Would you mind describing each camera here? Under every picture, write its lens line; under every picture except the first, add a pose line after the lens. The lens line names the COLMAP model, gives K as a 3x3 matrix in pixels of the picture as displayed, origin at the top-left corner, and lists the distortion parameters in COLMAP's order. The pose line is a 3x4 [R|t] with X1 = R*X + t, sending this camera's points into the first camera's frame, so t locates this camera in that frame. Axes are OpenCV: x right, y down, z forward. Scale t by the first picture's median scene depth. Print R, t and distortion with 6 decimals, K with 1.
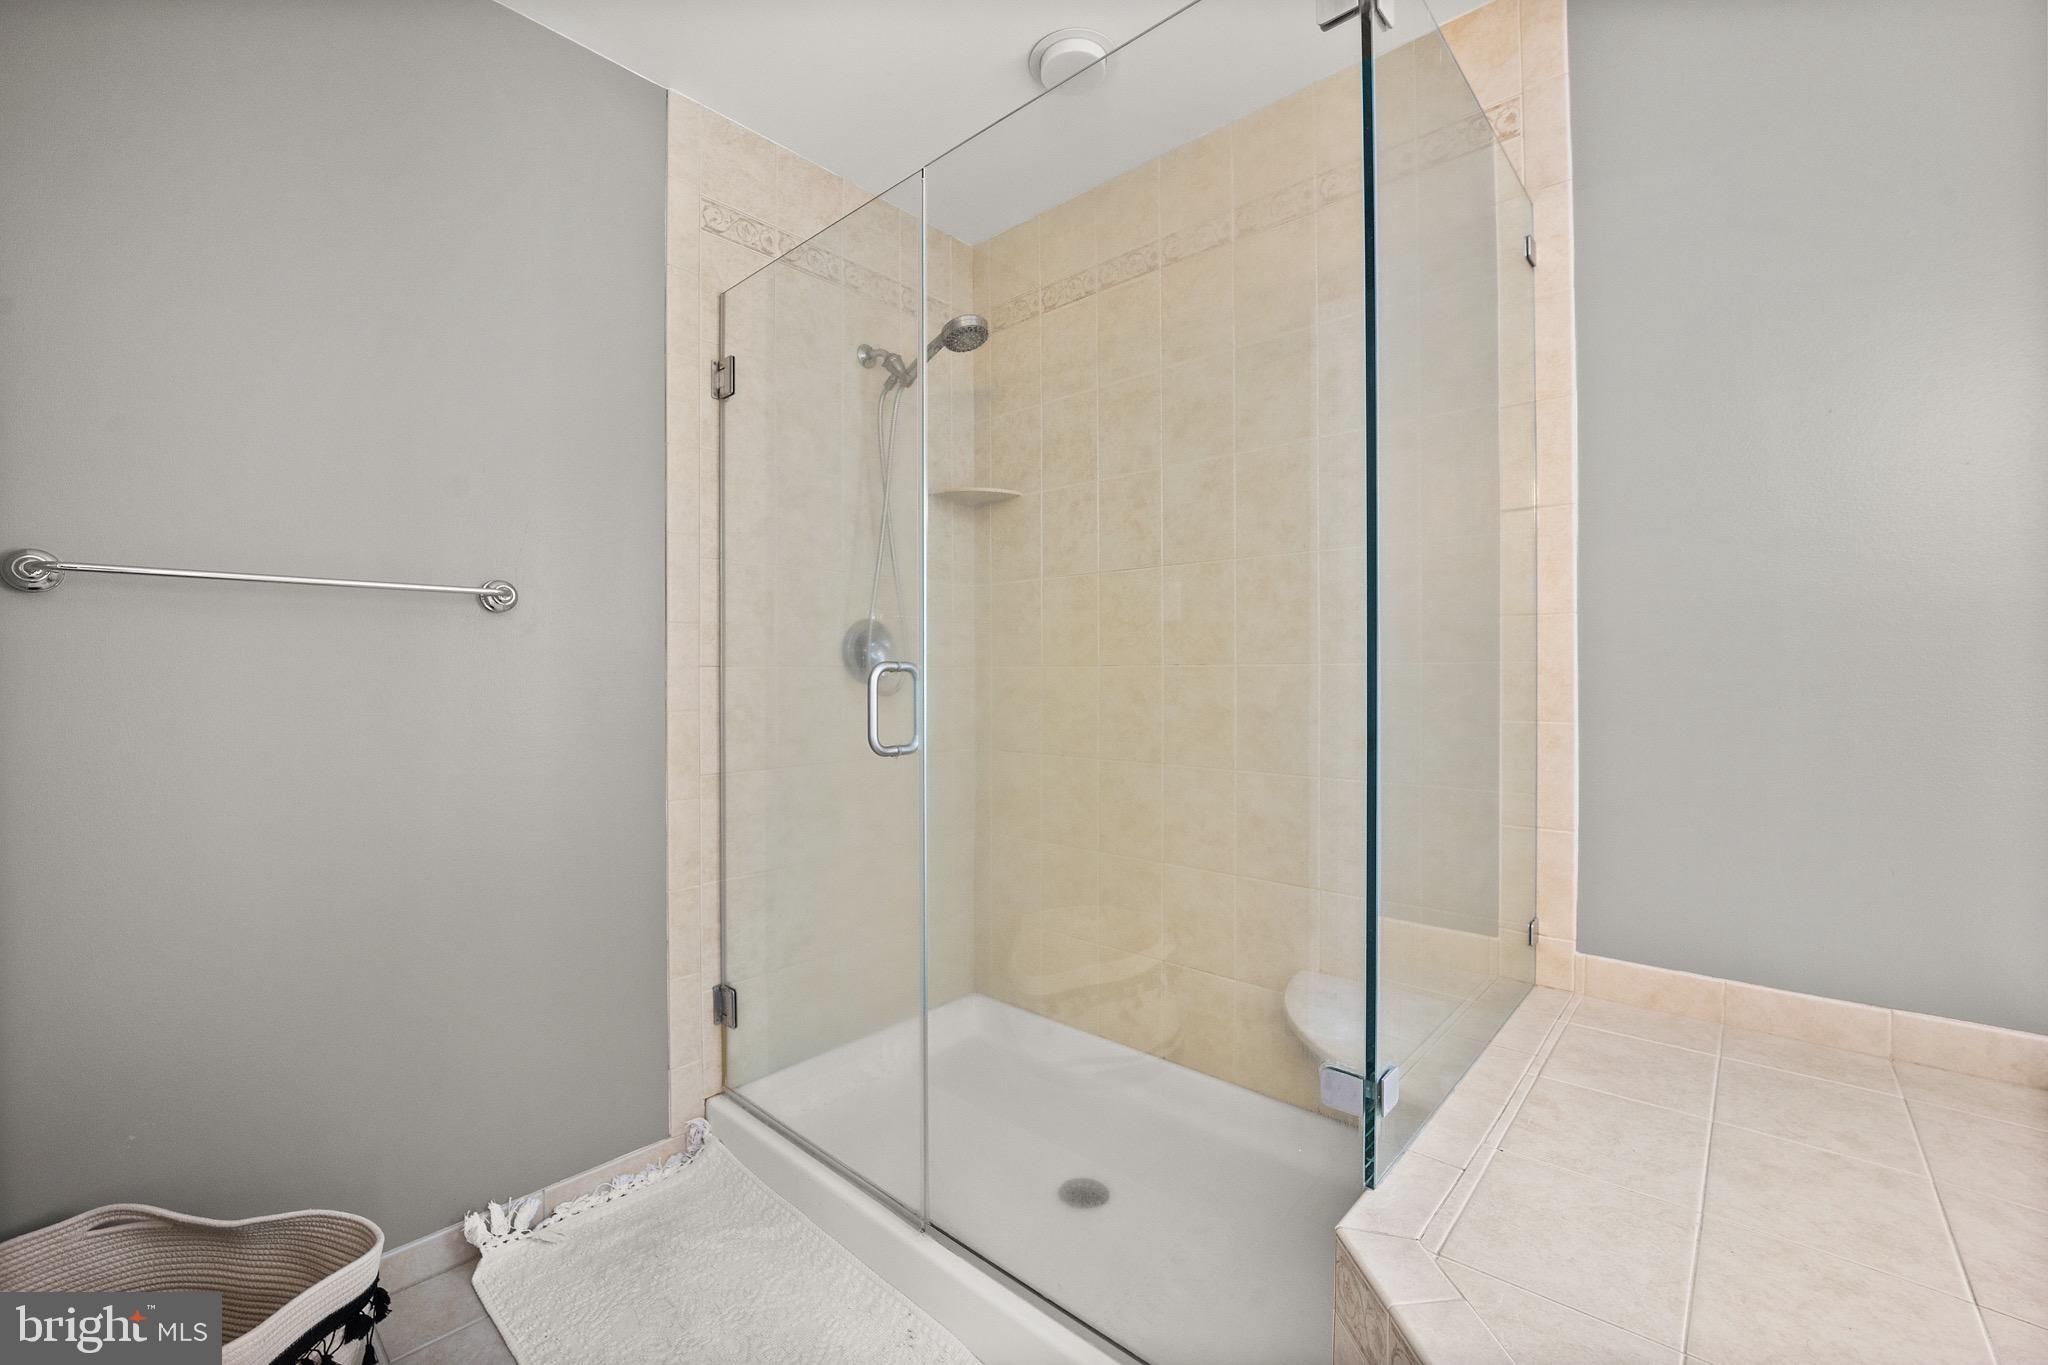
lens RADIAL K [[838.7, 0, 1004.7], [0, 838.7, 683.1], [0, 0, 1]] dist [-0.006494, -0.000146]
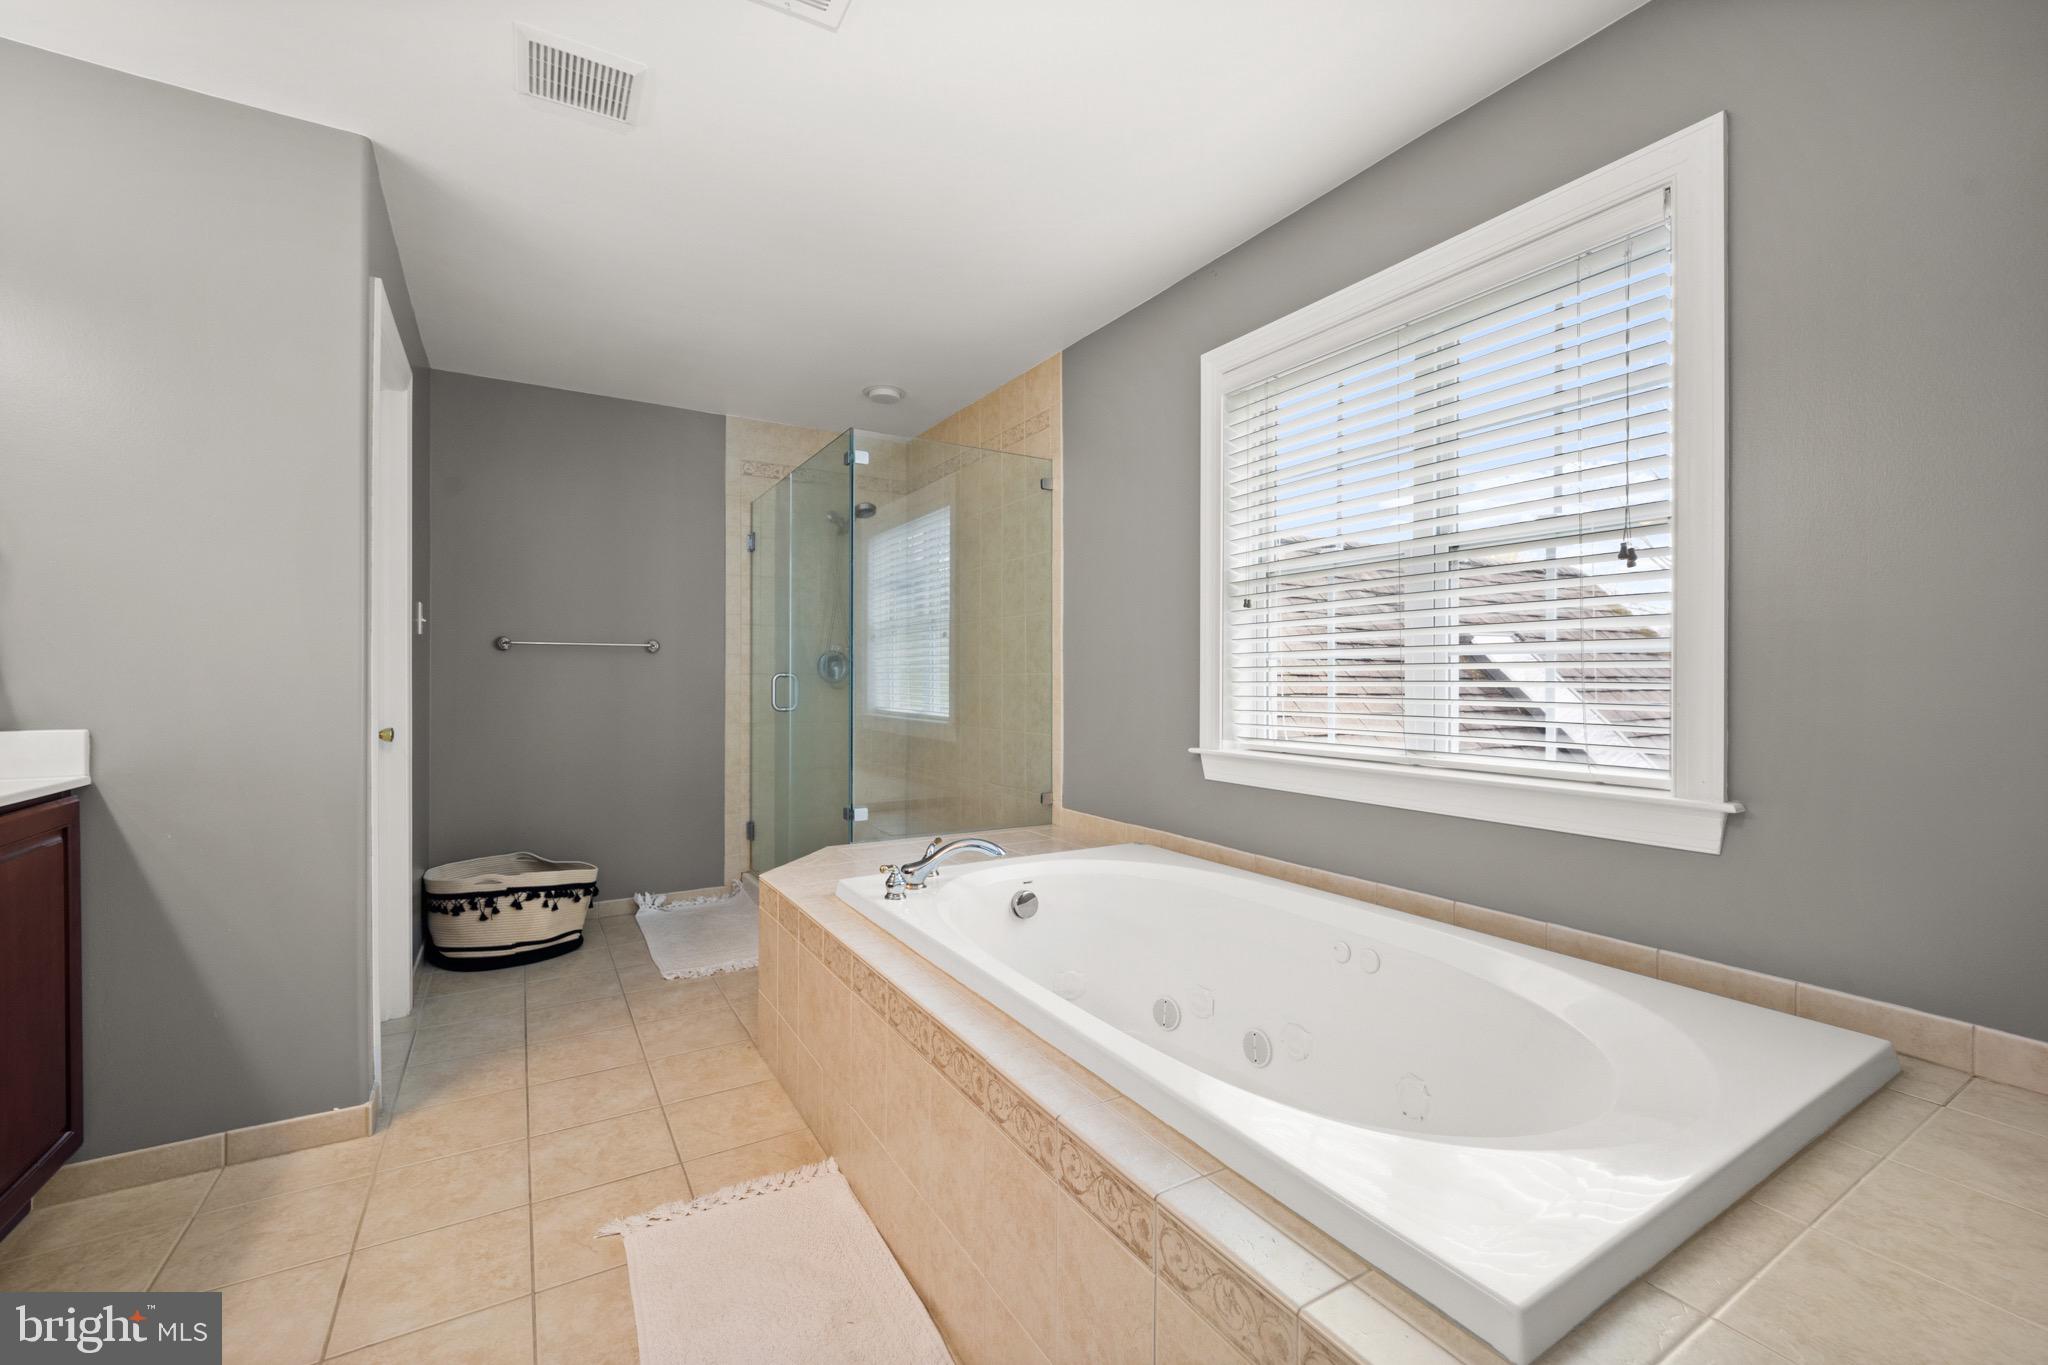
lens RADIAL K [[838.7, 0, 1039.0], [0, 838.7, 680.3], [0, 0, 1]] dist [-0.006494, -0.000146]
pose [[0.962537, 0.004552, -0.271112, 0.993680], [-0.006511, 0.999959, -0.006329, 0.004622], [0.271072, 0.007857, 0.962527, -0.909885]]
